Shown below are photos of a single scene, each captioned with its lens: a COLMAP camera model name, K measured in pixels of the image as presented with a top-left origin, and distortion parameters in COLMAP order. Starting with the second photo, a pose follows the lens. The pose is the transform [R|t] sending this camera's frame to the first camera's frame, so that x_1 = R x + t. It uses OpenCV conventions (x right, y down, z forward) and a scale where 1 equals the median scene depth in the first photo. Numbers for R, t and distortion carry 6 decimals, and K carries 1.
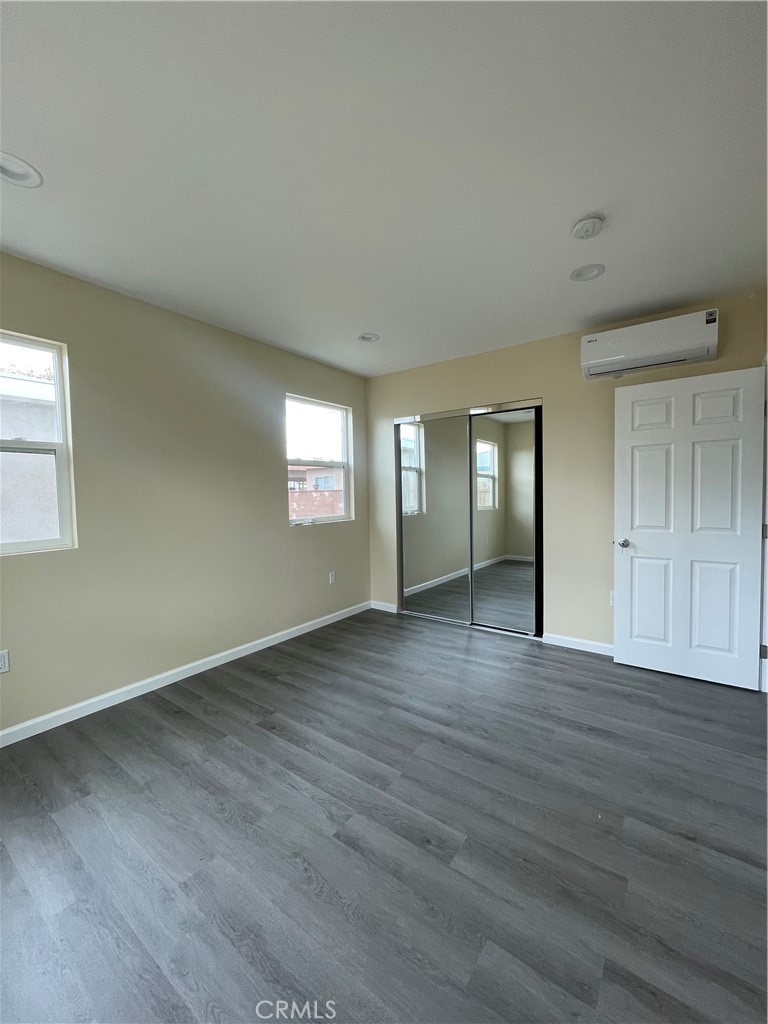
lens RADIAL K [[414.1, 0, 386.6], [0, 414.1, 511.8], [0, 0, 1]] dist [0.001053, 0.000244]
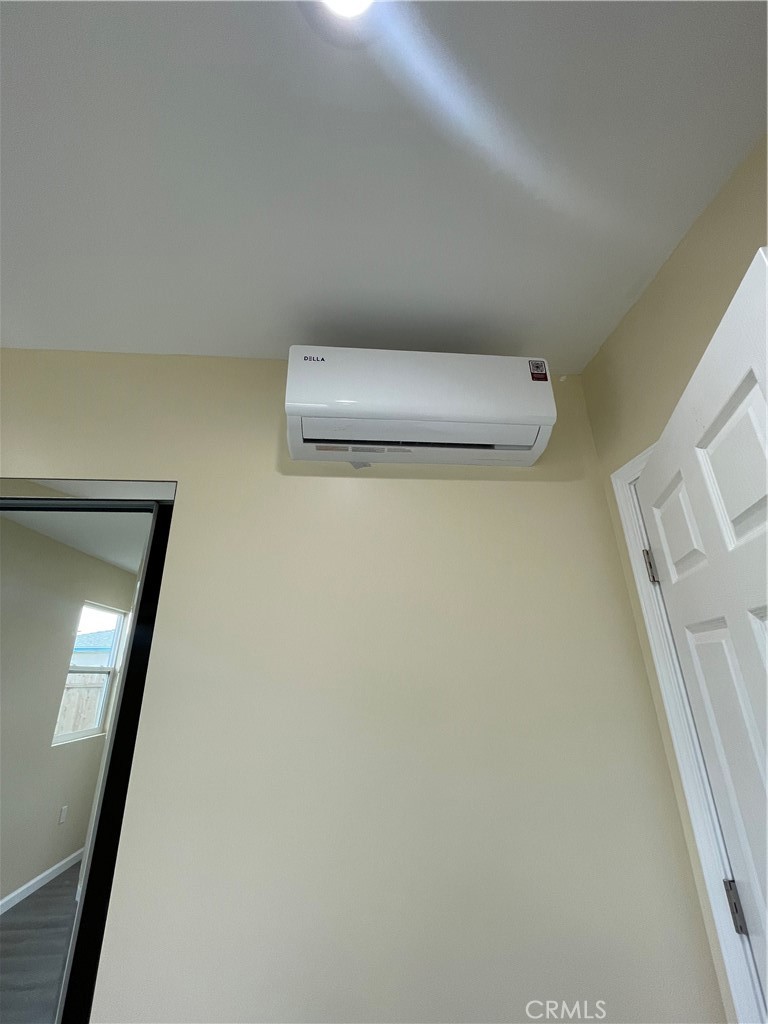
lens RADIAL K [[414.1, 0, 383.9], [0, 414.1, 511.8], [0, 0, 1]] dist [0.001053, 0.000244]
pose [[0.752035, 0.237819, 0.614724, 0.334644], [0.035048, 0.916891, -0.397595, -0.113751], [-0.658191, 0.320550, 0.681199, 0.726532]]
